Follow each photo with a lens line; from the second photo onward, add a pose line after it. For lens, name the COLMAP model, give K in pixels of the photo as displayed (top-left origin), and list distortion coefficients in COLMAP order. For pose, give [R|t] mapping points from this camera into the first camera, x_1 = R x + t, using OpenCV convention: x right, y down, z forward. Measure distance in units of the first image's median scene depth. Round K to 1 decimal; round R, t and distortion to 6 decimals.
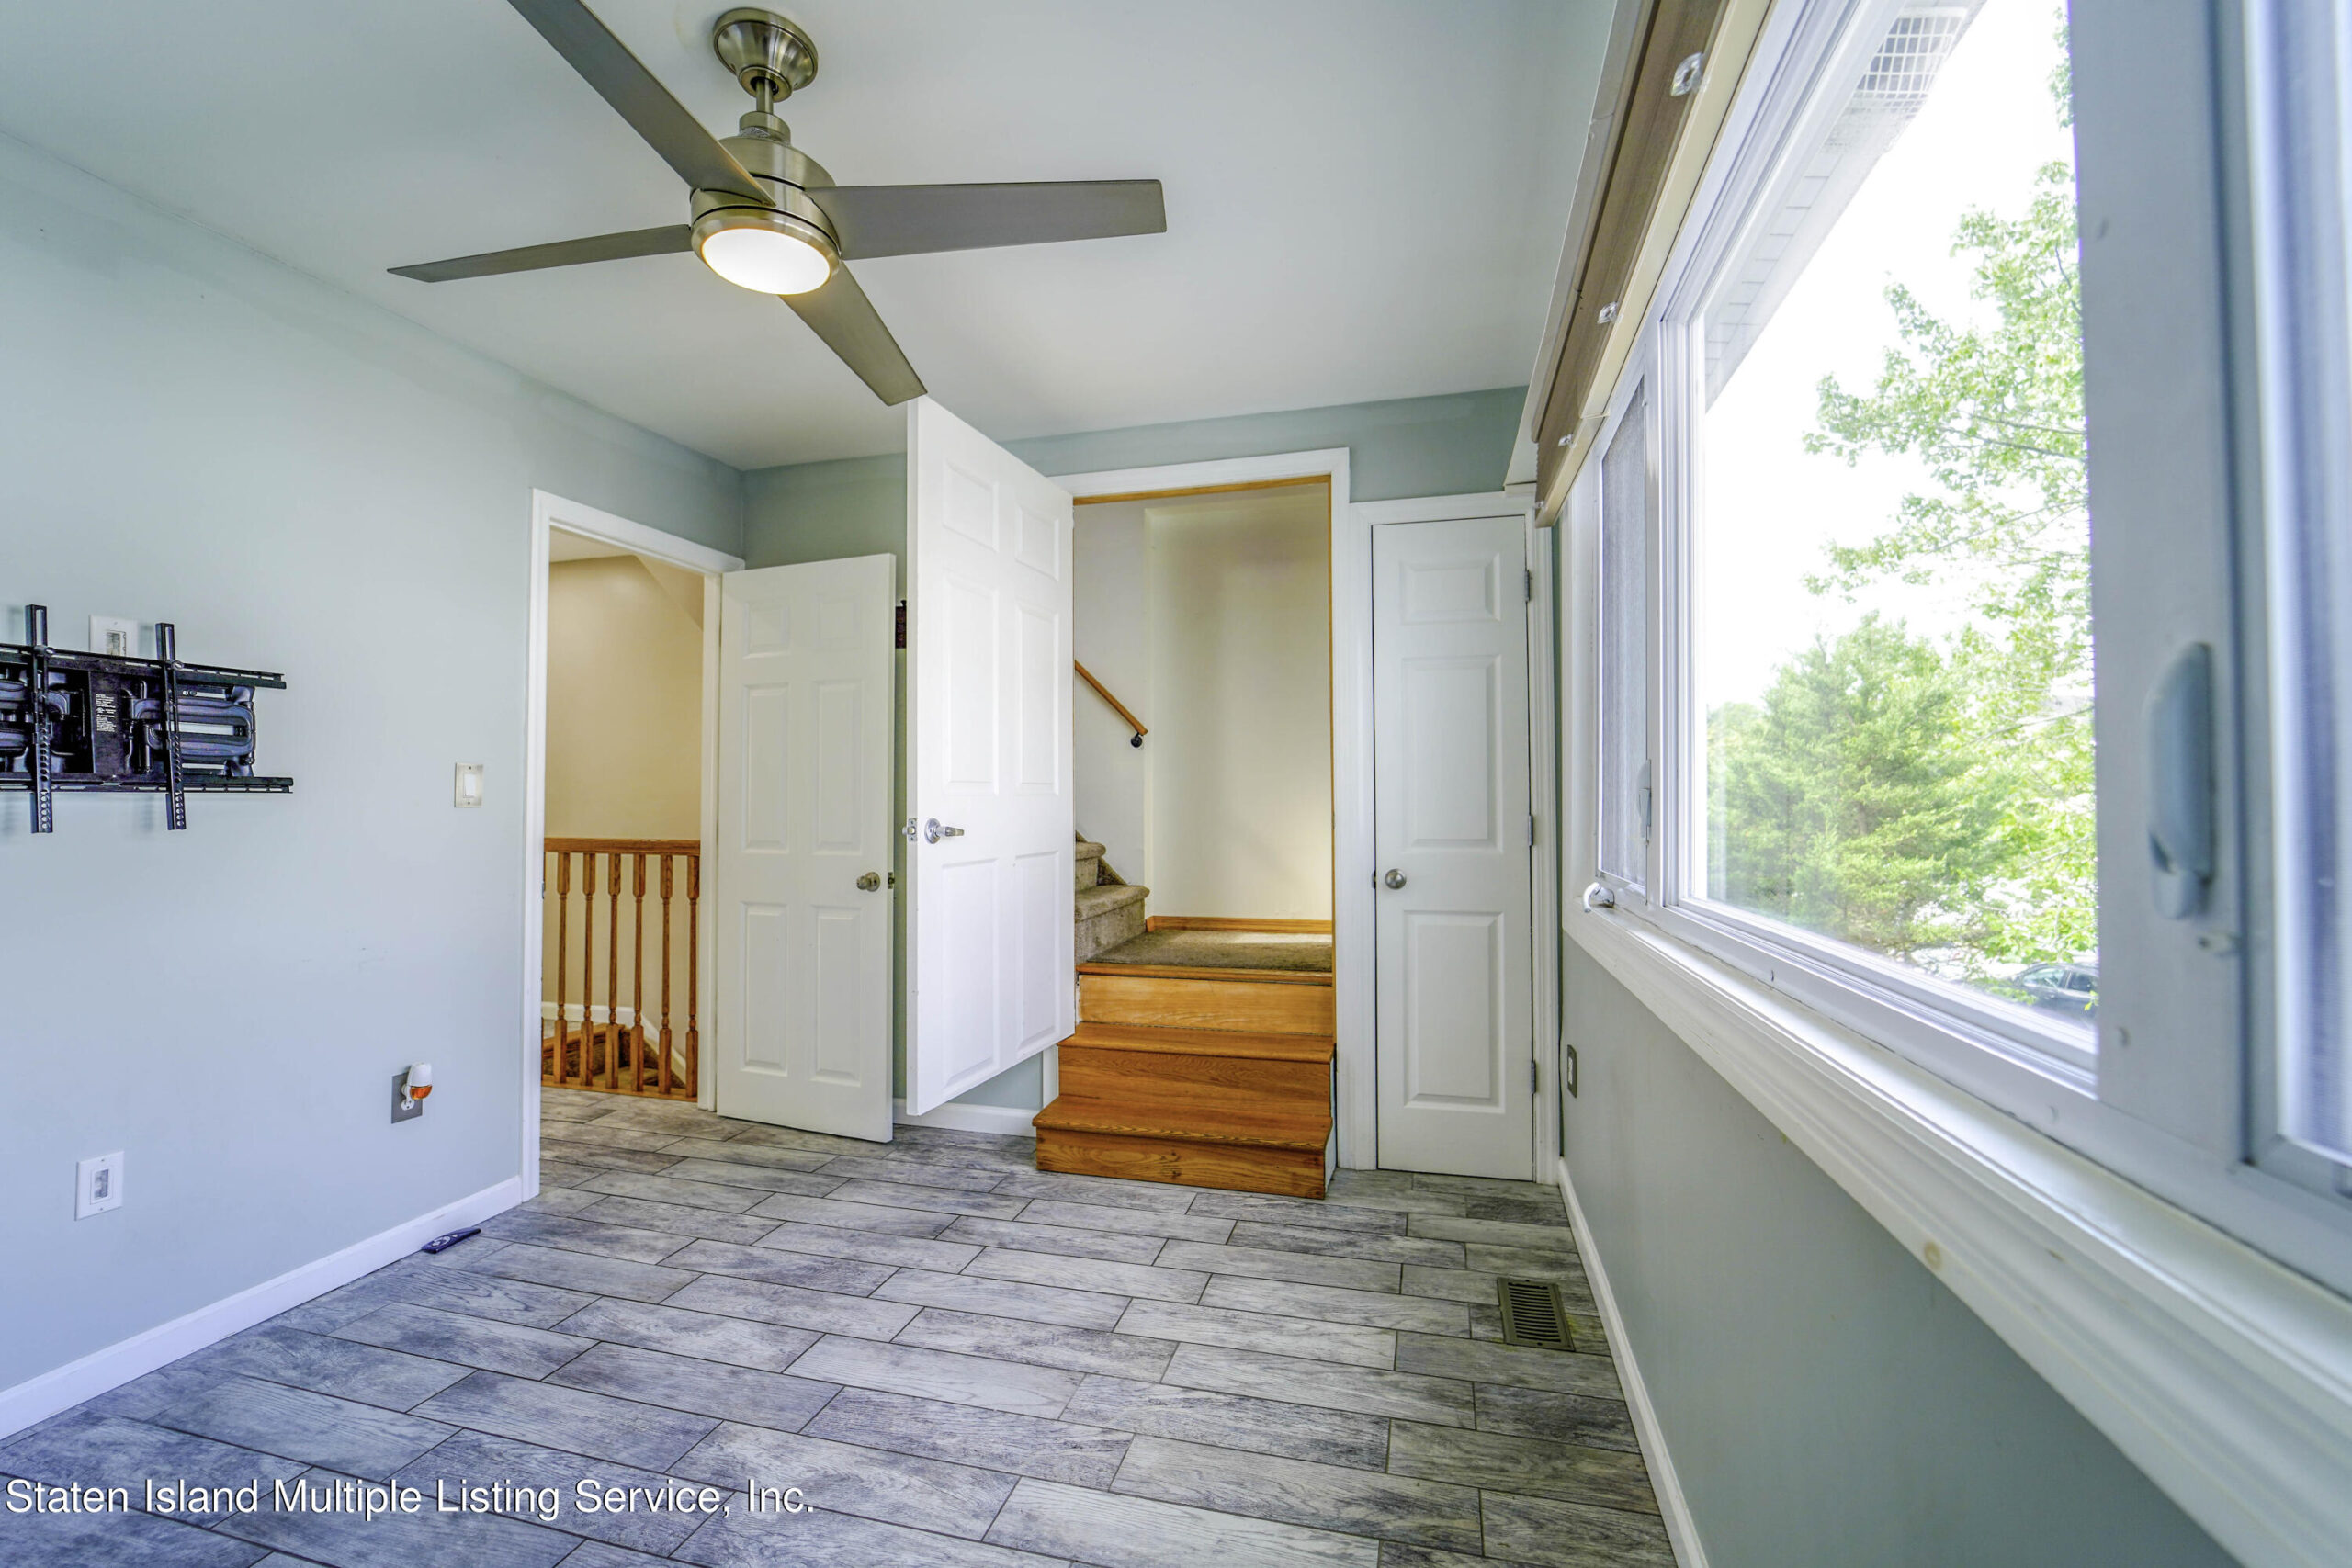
lens RADIAL K [[965.9, 0, 1176.0], [0, 965.9, 784.0], [0, 0, 1]] dist [-0.013743, -0.005553]
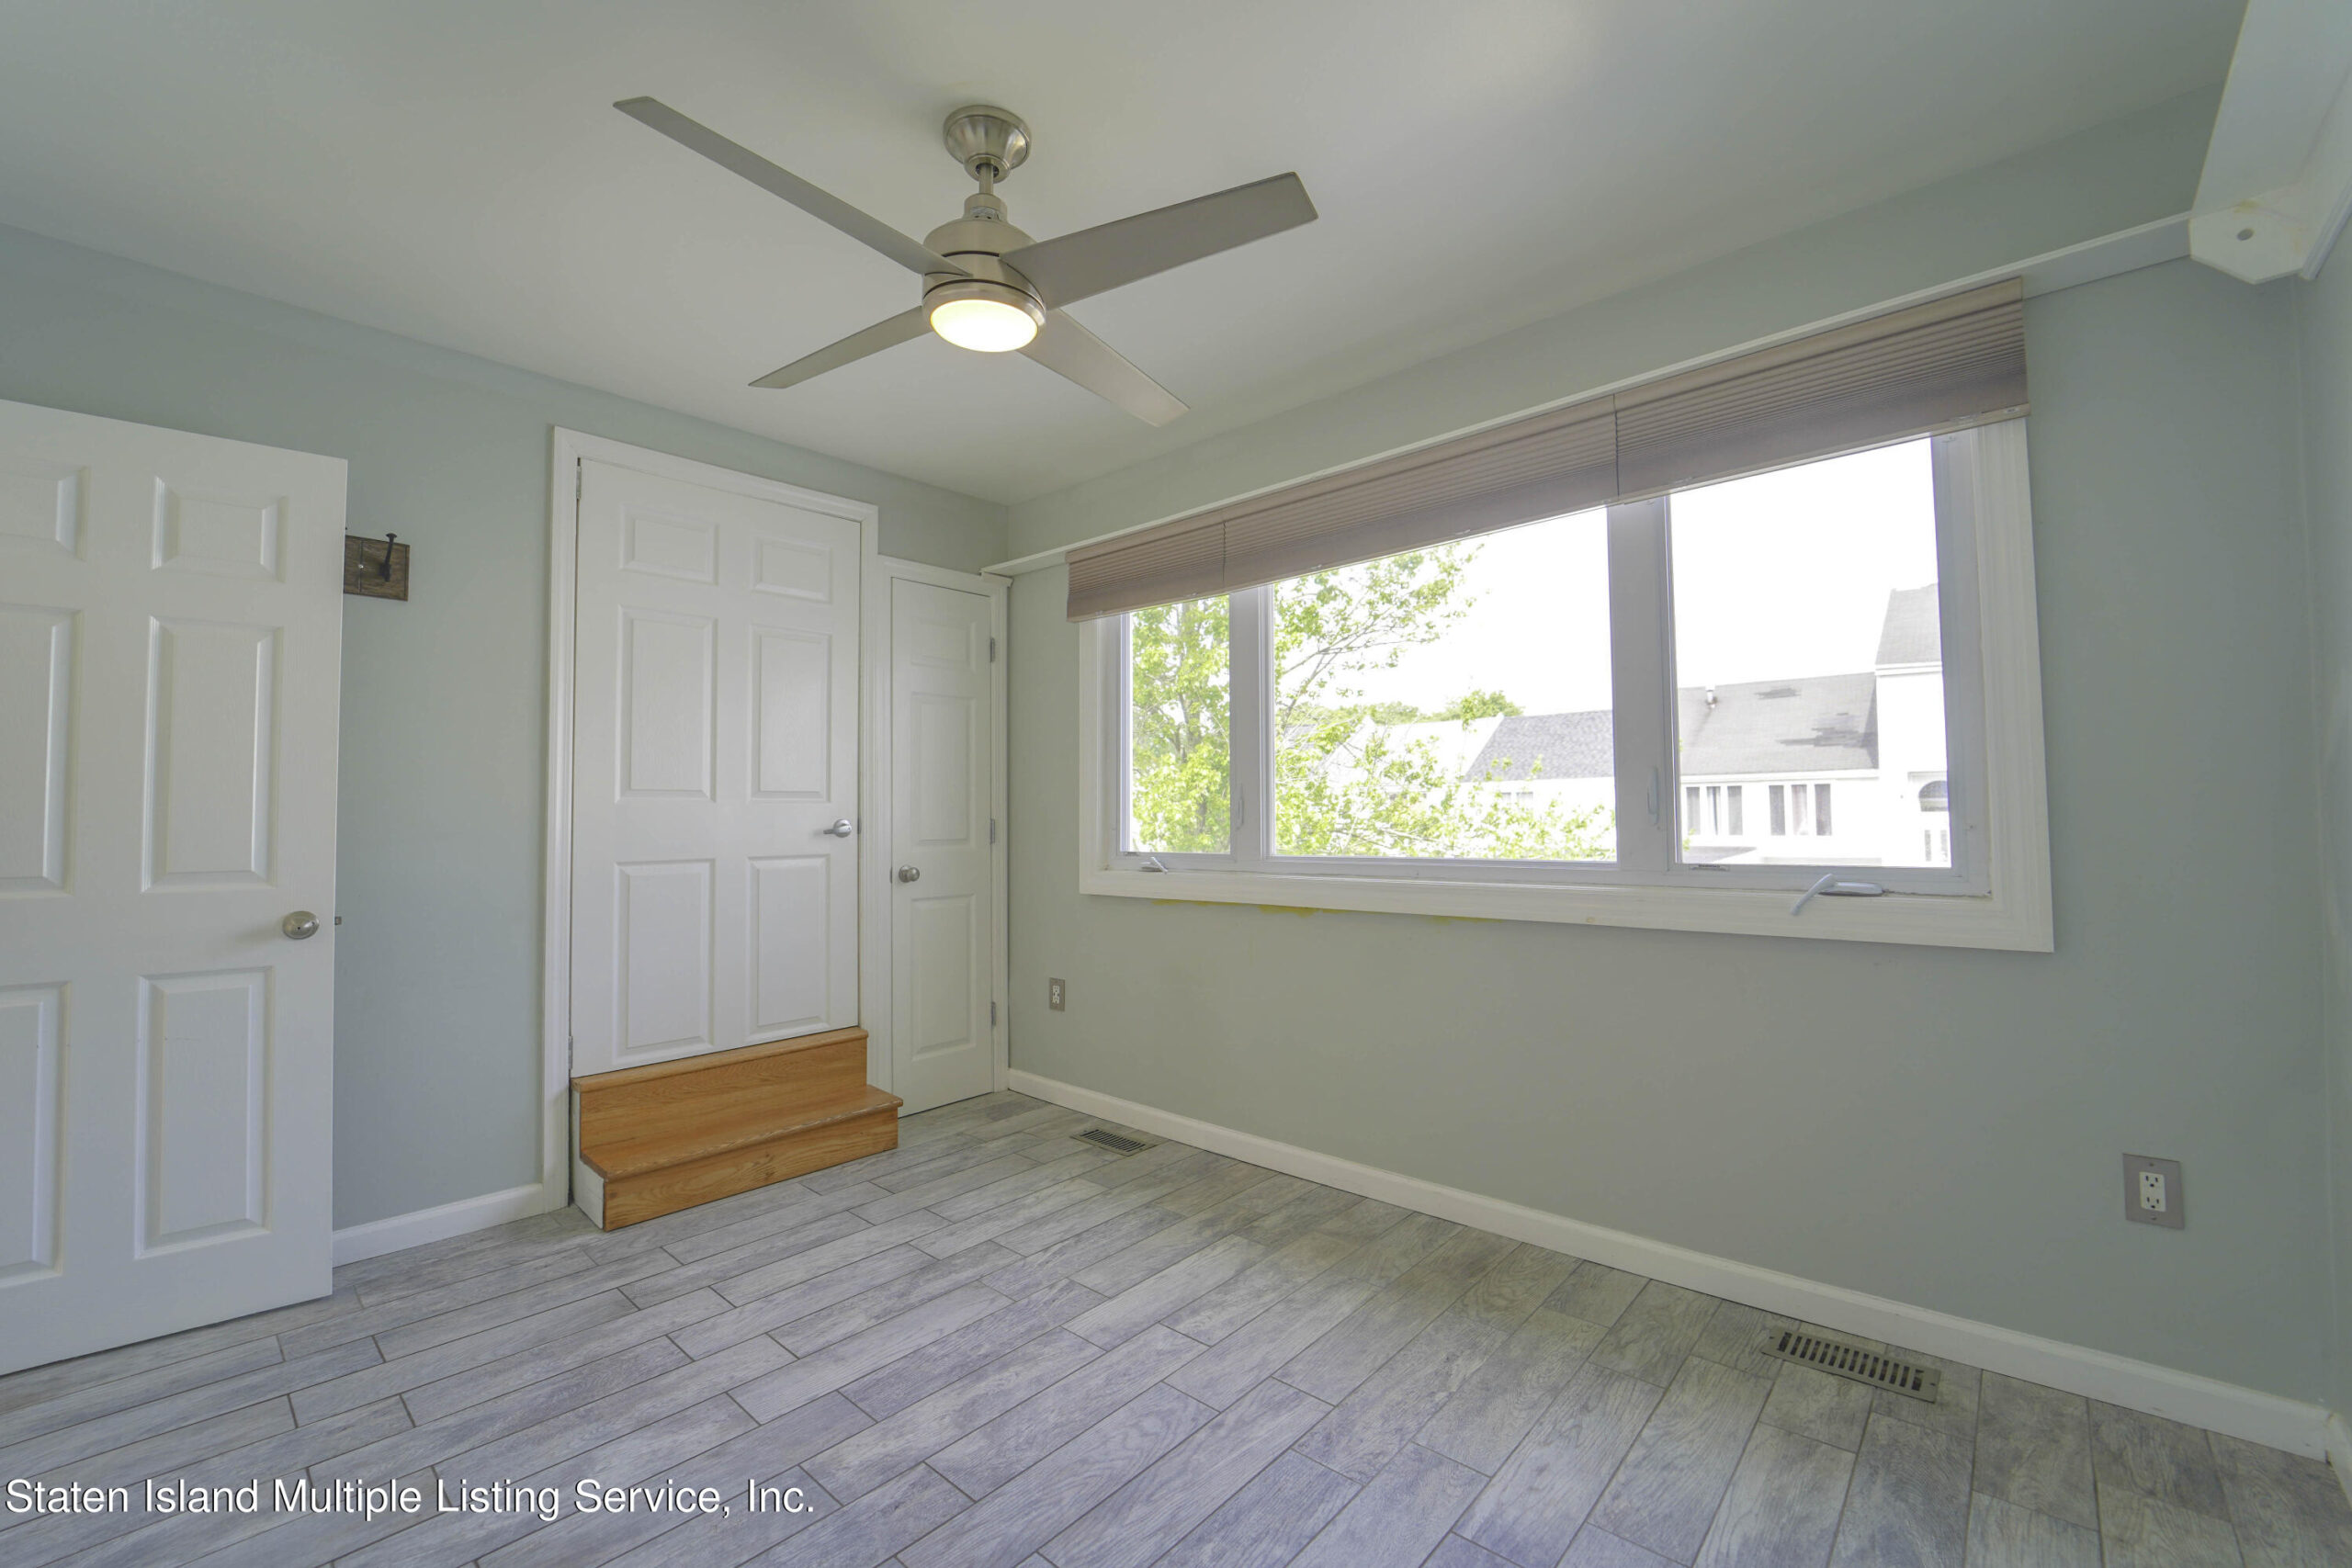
lens RADIAL K [[965.9, 0, 1176.0], [0, 965.9, 784.0], [0, 0, 1]] dist [-0.013743, -0.005553]
pose [[0.453956, 0.027634, 0.890596, -0.842110], [-0.008150, 0.999606, -0.026862, 0.018282], [-0.890987, 0.004935, 0.454002, 0.179914]]
